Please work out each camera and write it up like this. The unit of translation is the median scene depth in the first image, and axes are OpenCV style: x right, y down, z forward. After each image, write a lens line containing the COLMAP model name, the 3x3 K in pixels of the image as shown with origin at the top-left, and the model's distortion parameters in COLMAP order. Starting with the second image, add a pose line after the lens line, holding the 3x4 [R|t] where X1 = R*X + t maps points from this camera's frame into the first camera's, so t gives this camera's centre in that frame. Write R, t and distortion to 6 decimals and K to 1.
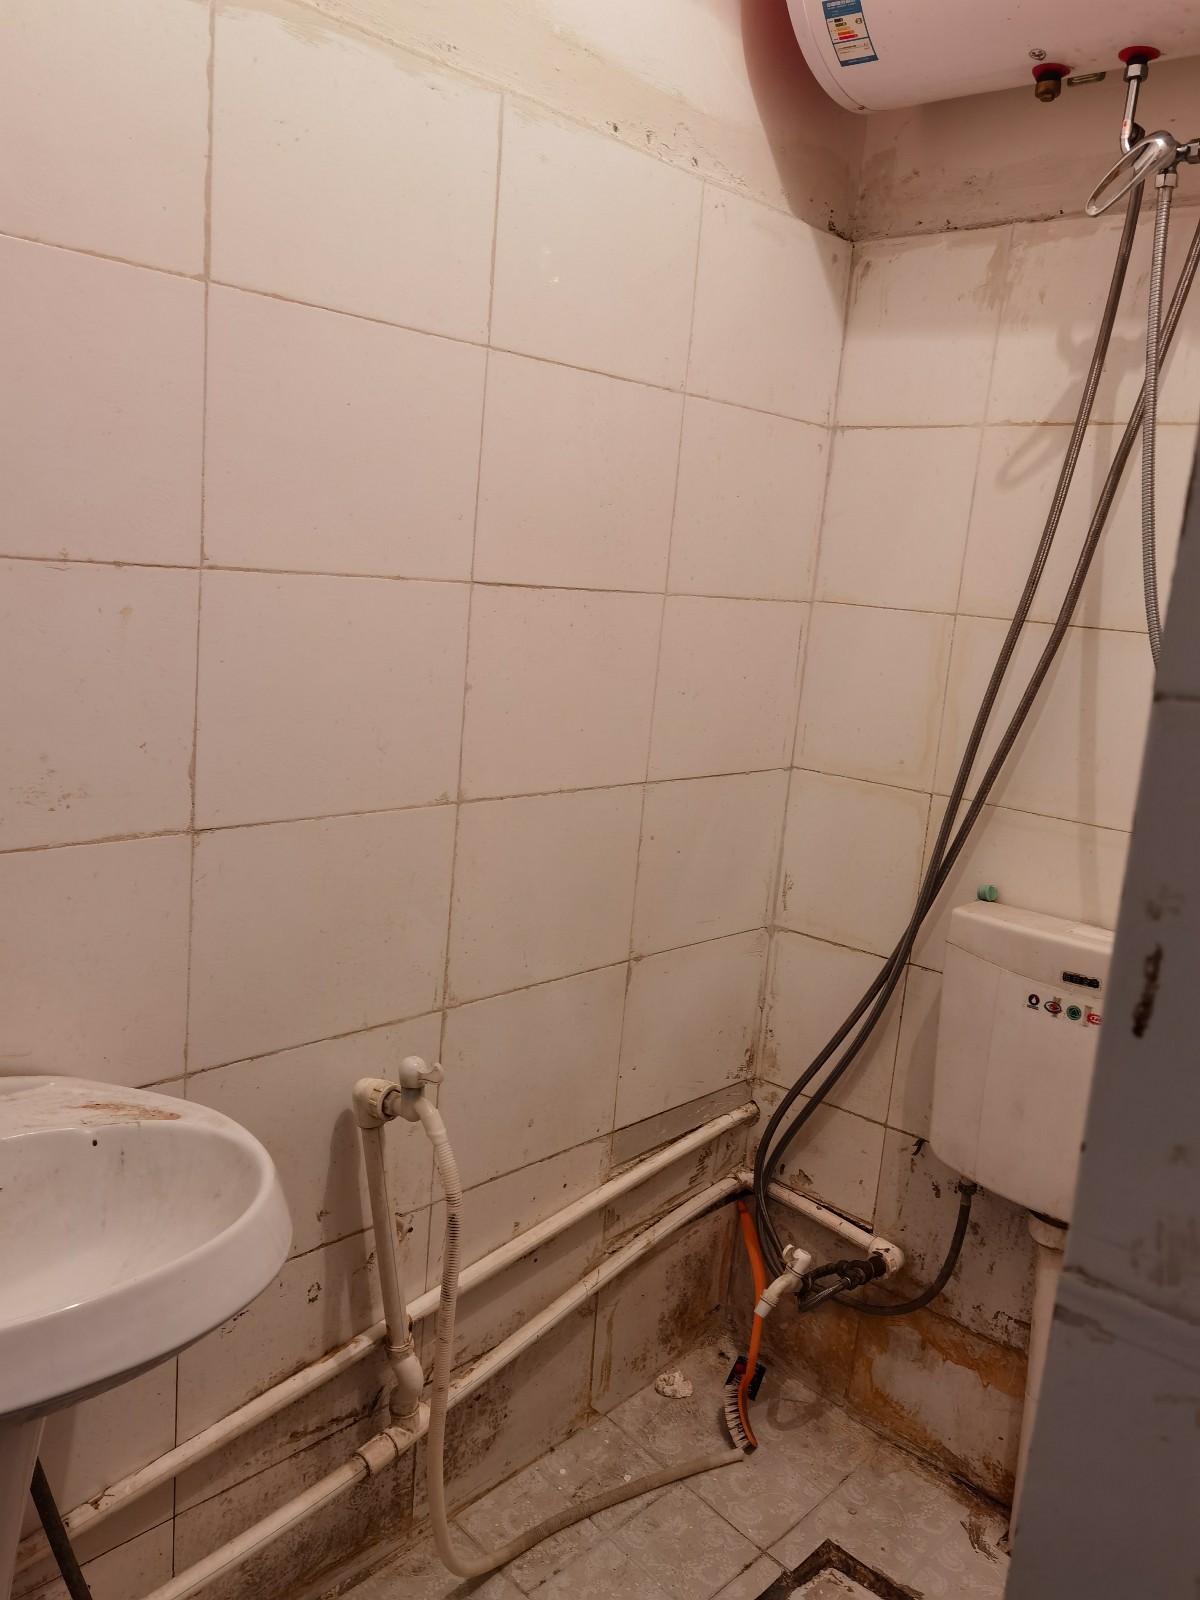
lens RADIAL K [[1269.0, 0, 586.3], [0, 1269.0, 807.1], [0, 0, 1]] dist [0.014284, -0.008160]
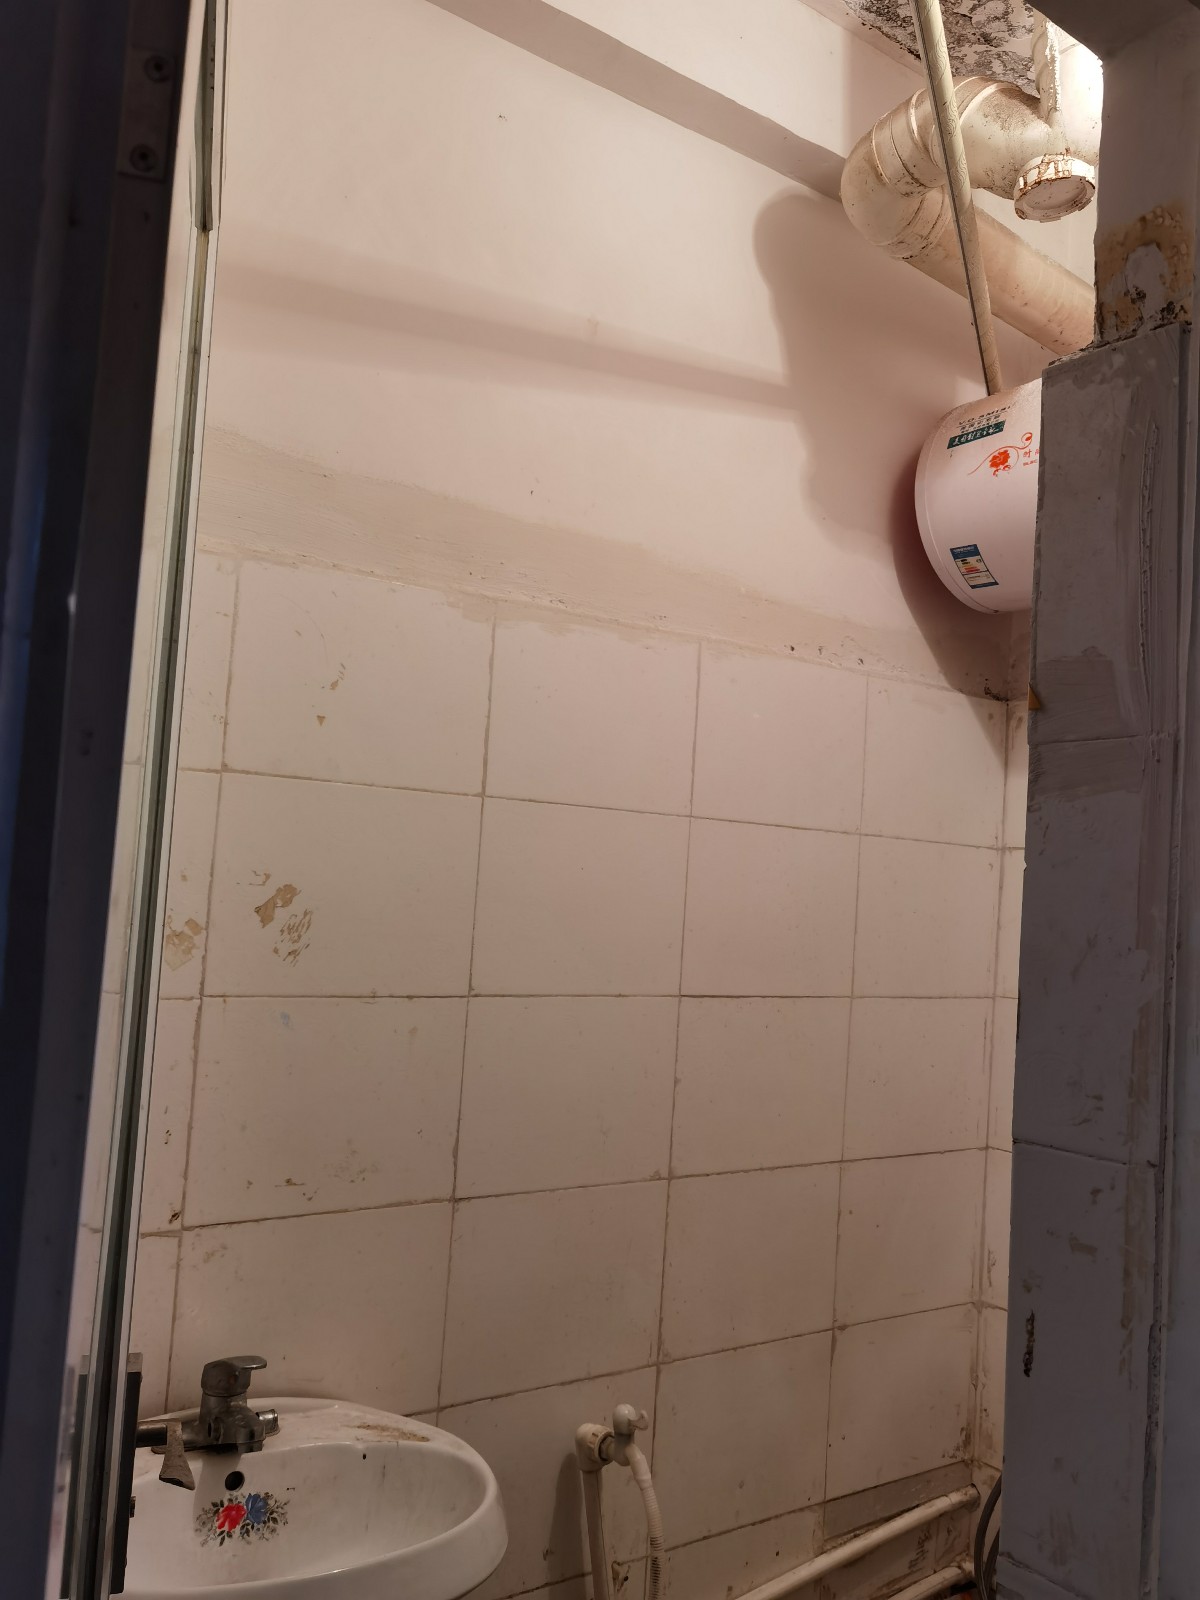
lens RADIAL K [[1269.0, 0, 615.8], [0, 1269.0, 809.1], [0, 0, 1]] dist [0.014284, -0.008160]
pose [[0.979863, -0.035234, -0.196538, 0.101786], [-0.018970, 0.963429, -0.267291, -0.018615], [0.198768, 0.265637, 0.943360, -0.246525]]
